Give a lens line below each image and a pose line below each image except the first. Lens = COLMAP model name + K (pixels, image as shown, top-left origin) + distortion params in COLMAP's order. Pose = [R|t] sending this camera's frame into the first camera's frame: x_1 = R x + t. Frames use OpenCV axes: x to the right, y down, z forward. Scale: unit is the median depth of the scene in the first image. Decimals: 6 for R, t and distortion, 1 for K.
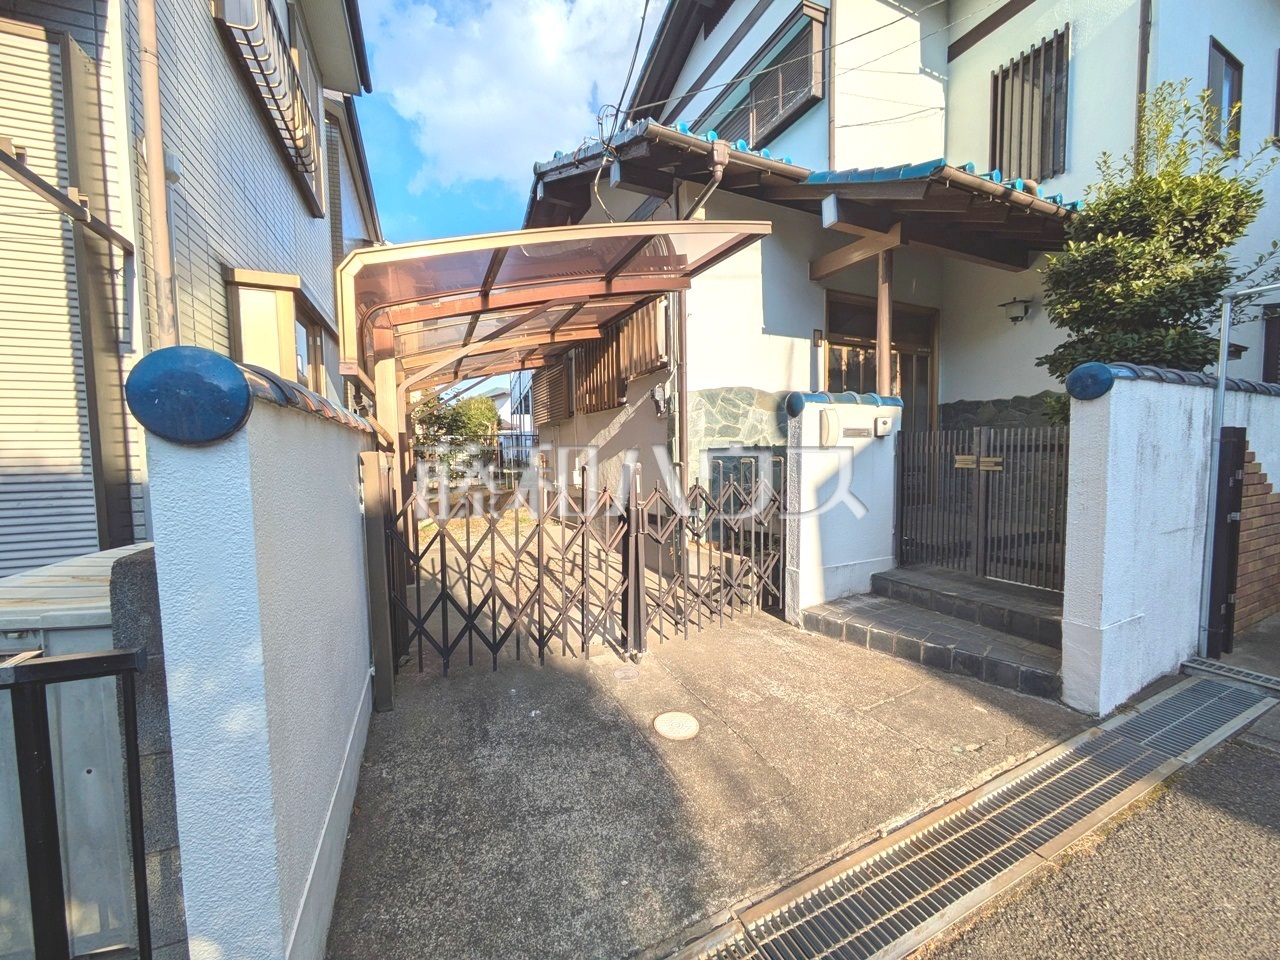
lens RADIAL K [[503.2, 0, 641.3], [0, 503.2, 481.1], [0, 0, 1]] dist [-0.003845, 0.002252]
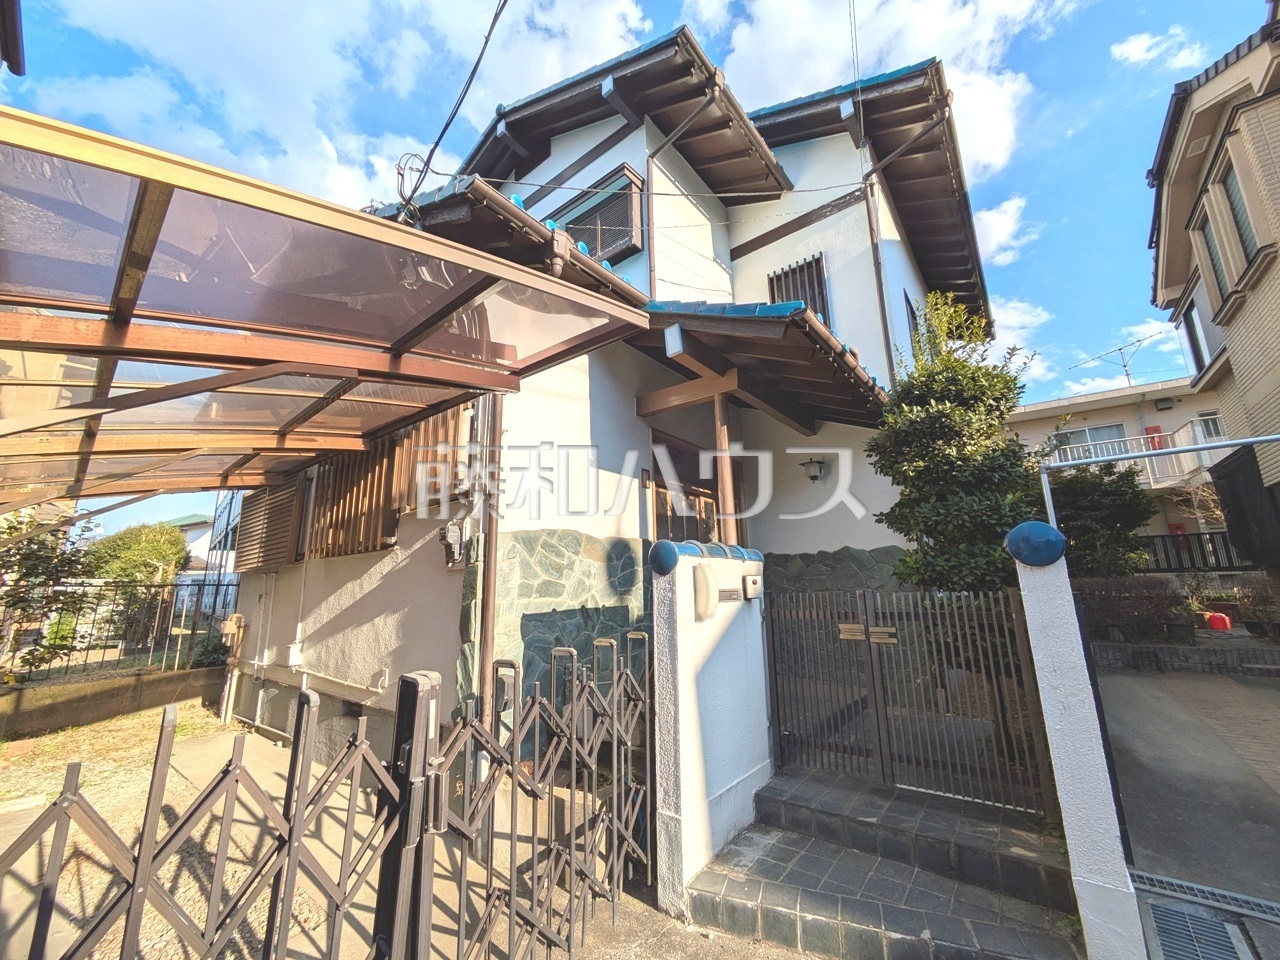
lens RADIAL K [[503.2, 0, 641.4], [0, 503.2, 481.6], [0, 0, 1]] dist [-0.003845, 0.002252]
pose [[0.900286, 0.087139, 0.426487, -0.043522], [0.033879, 0.962760, -0.268227, -0.065476], [-0.433978, 0.255930, 0.863807, 0.364078]]
